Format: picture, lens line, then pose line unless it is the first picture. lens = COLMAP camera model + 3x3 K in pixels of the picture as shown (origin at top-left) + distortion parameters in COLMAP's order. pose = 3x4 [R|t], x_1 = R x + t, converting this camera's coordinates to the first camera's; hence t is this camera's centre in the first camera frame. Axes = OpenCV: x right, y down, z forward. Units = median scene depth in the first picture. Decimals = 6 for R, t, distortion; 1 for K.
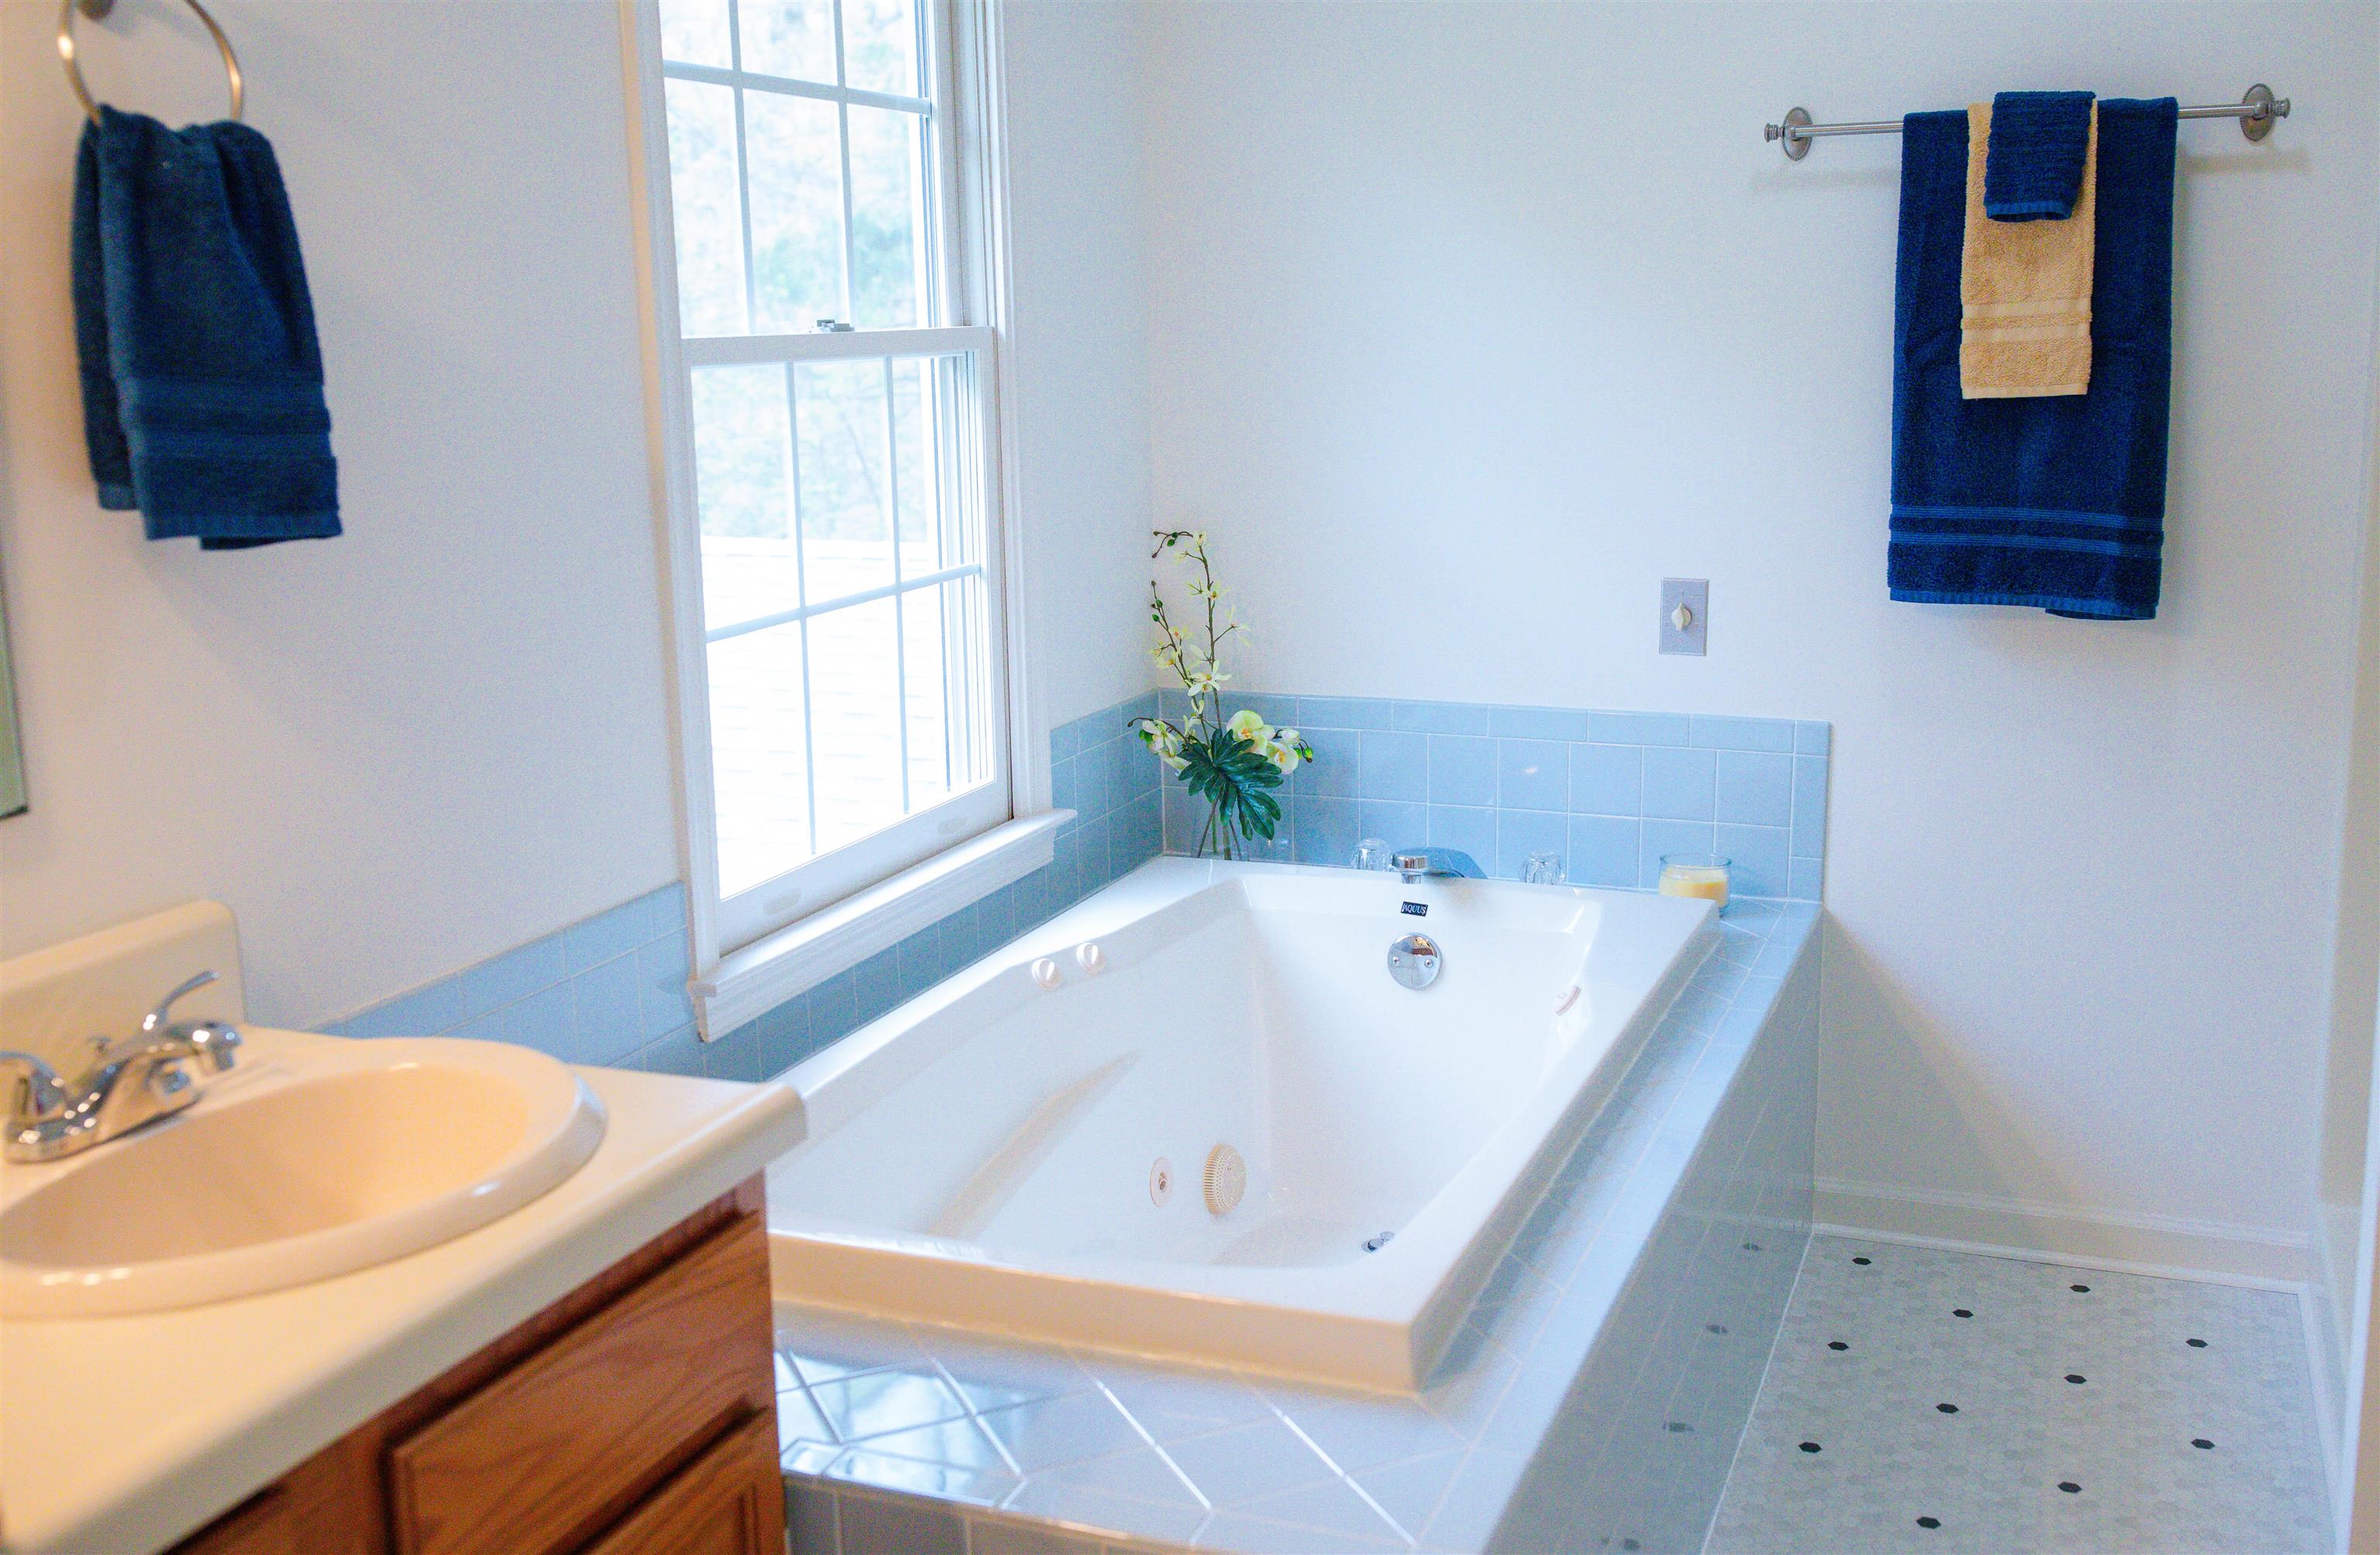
lens RADIAL K [[2382.9, 0, 1190.0], [0, 2382.9, 777.5], [0, 0, 1]] dist [0.014952, 0.002581]
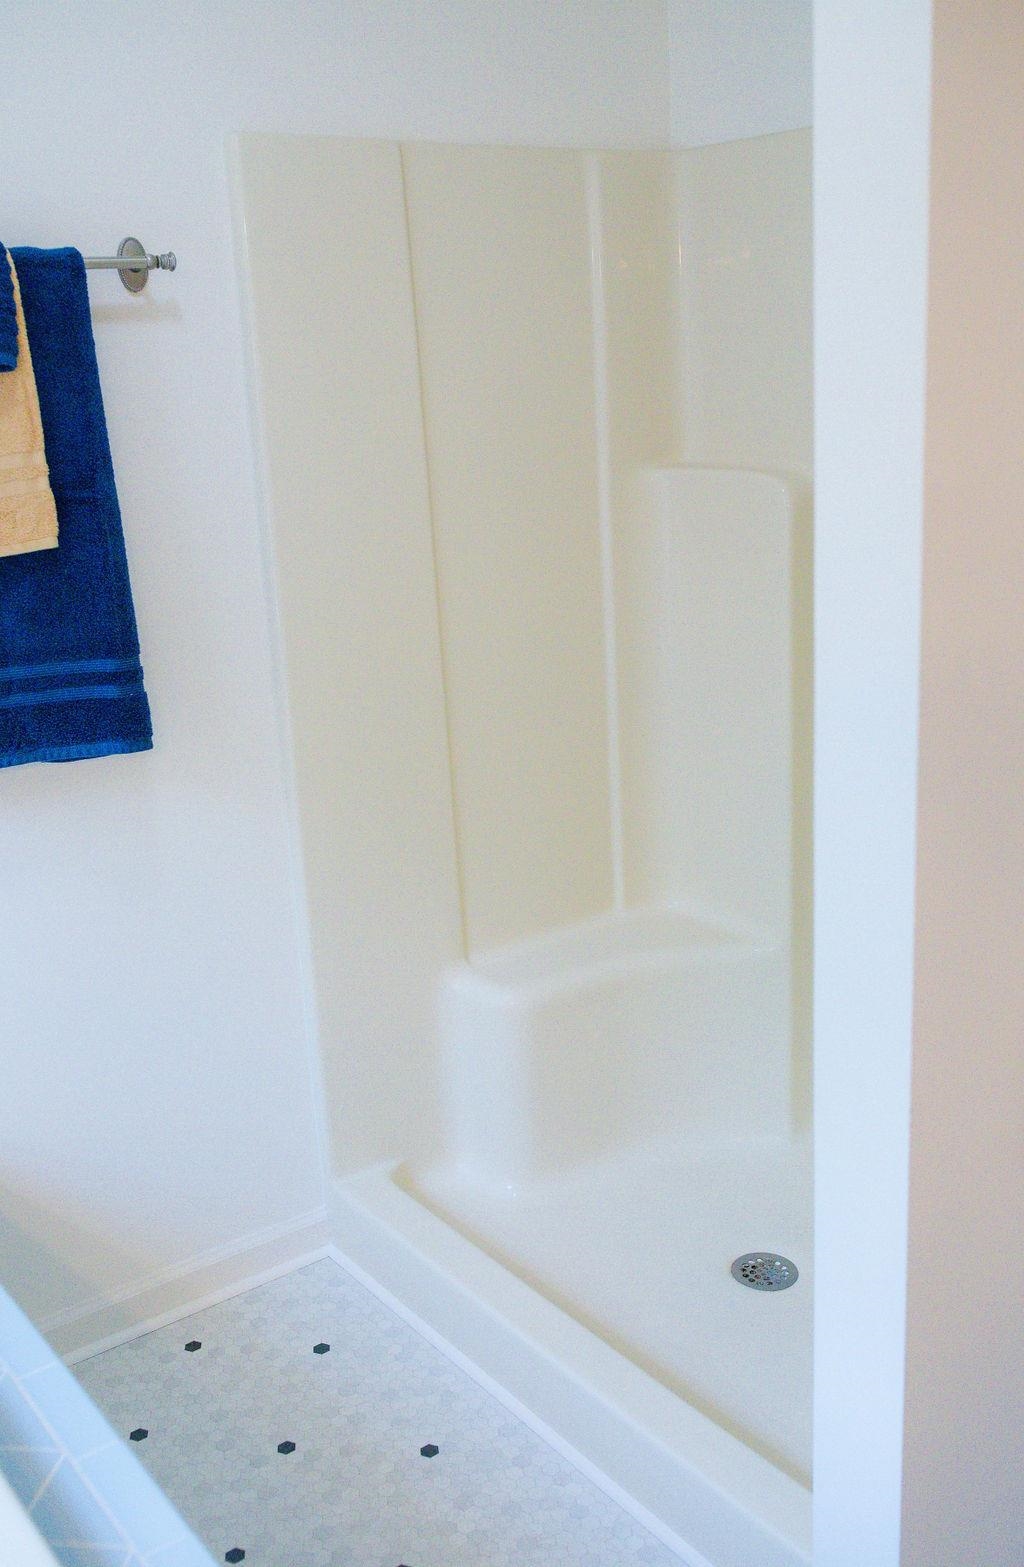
lens RADIAL K [[1568.9, 0, 512.0], [0, 1568.9, 783.5], [0, 0, 1]] dist [0.014952, 0.002581]
pose [[0.533825, -0.240811, 0.810581, -0.081240], [0.209974, 0.966318, 0.148796, -0.124318], [-0.819110, 0.090770, 0.566409, 0.487748]]
